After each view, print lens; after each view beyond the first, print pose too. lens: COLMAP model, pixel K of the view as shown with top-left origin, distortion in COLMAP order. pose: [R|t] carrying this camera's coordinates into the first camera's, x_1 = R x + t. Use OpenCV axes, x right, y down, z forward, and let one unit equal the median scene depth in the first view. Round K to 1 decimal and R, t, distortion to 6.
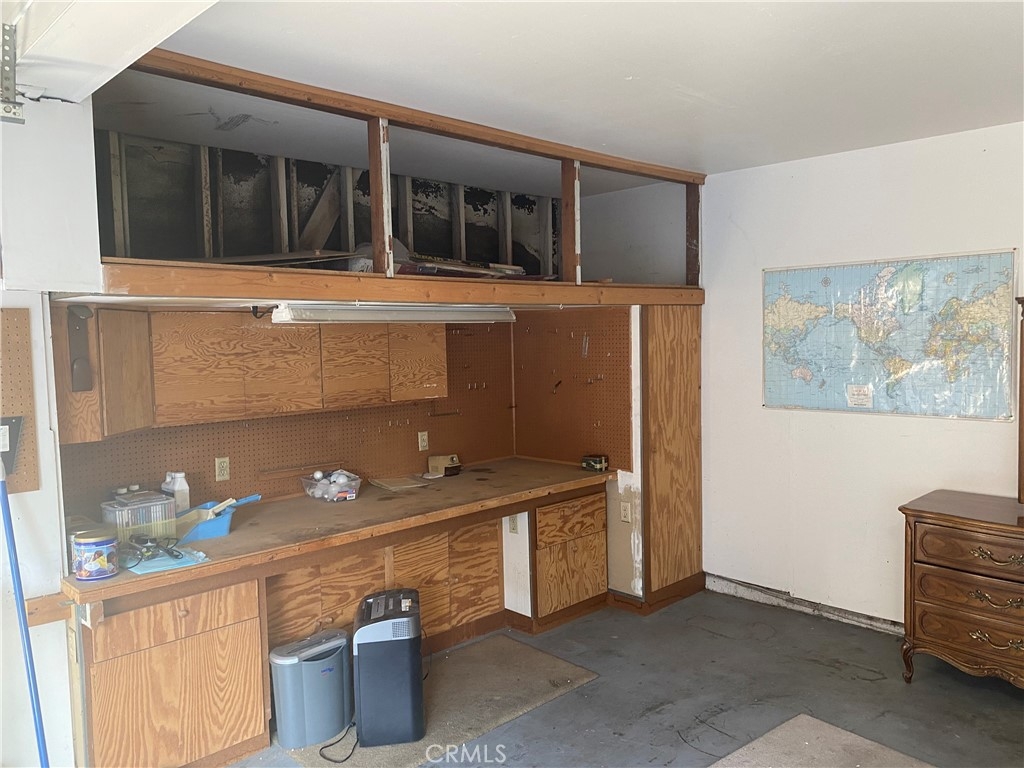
lens RADIAL K [[774.9, 0, 514.0], [0, 774.9, 396.0], [0, 0, 1]] dist [0.098381, -0.184650]
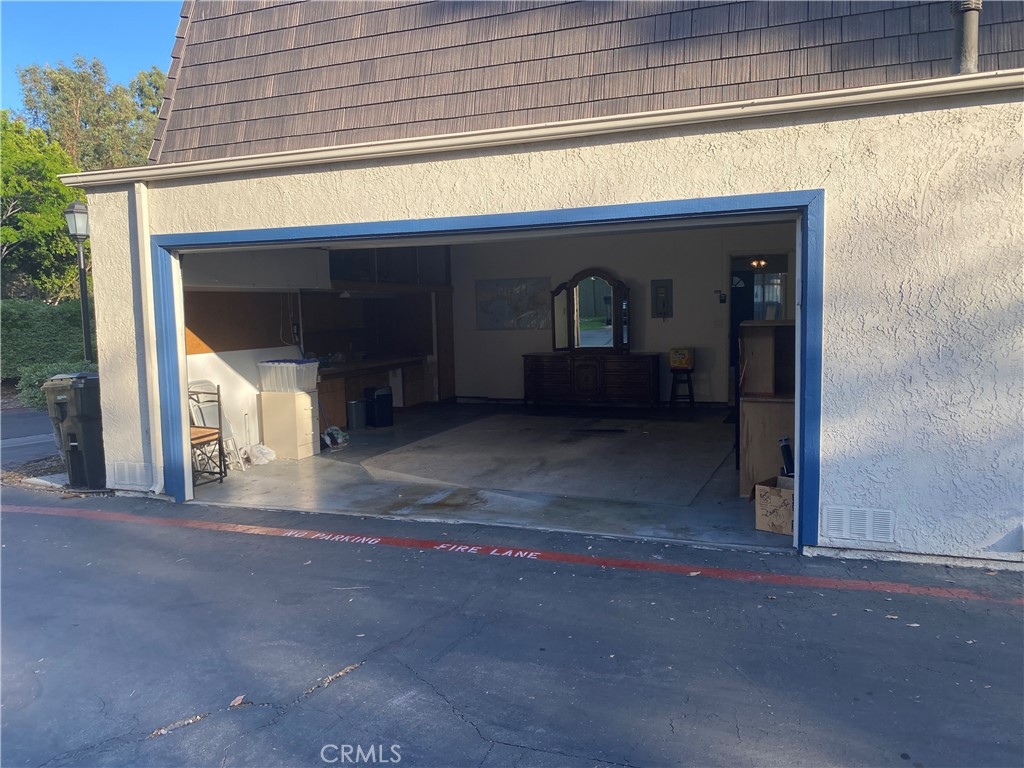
lens RADIAL K [[774.9, 0, 514.0], [0, 774.9, 396.0], [0, 0, 1]] dist [0.098381, -0.184650]
pose [[0.900293, -0.047710, 0.432662, -0.827559], [0.036080, 0.998734, 0.035057, 0.168906], [-0.433787, -0.015951, 0.900874, -1.663305]]
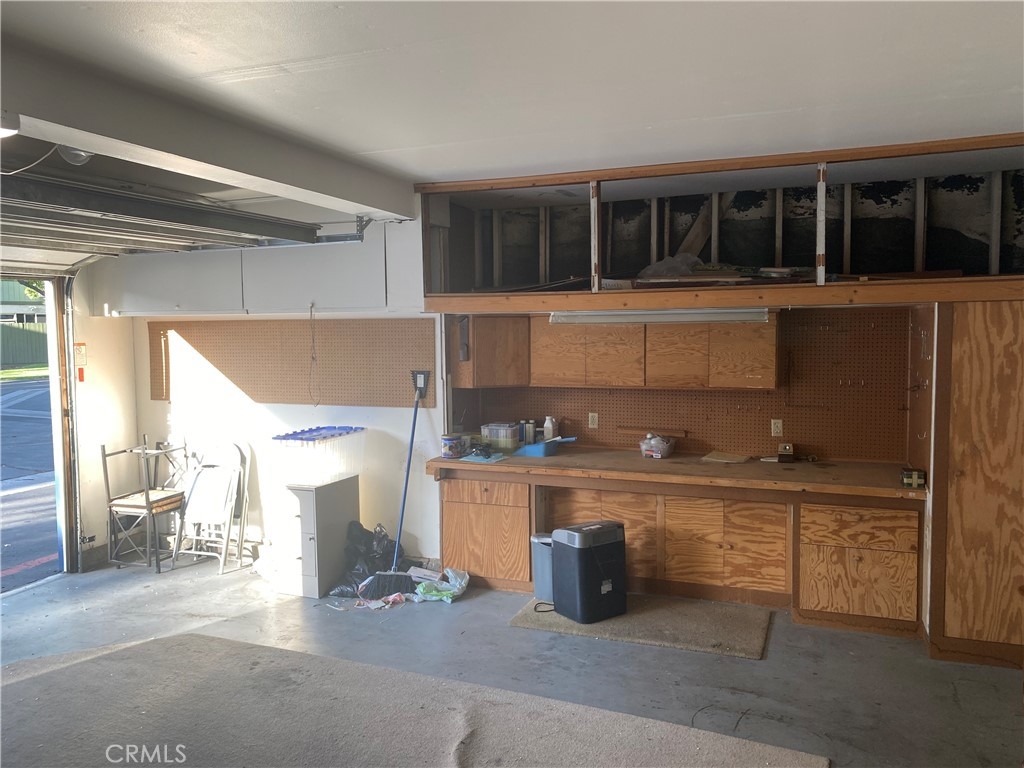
lens RADIAL K [[774.9, 0, 514.0], [0, 774.9, 396.0], [0, 0, 1]] dist [0.098381, -0.184650]
pose [[0.422705, 0.096732, -0.901090, 0.796595], [-0.072226, 0.994720, 0.072902, -0.044708], [0.903385, 0.034266, 0.427459, 0.210613]]
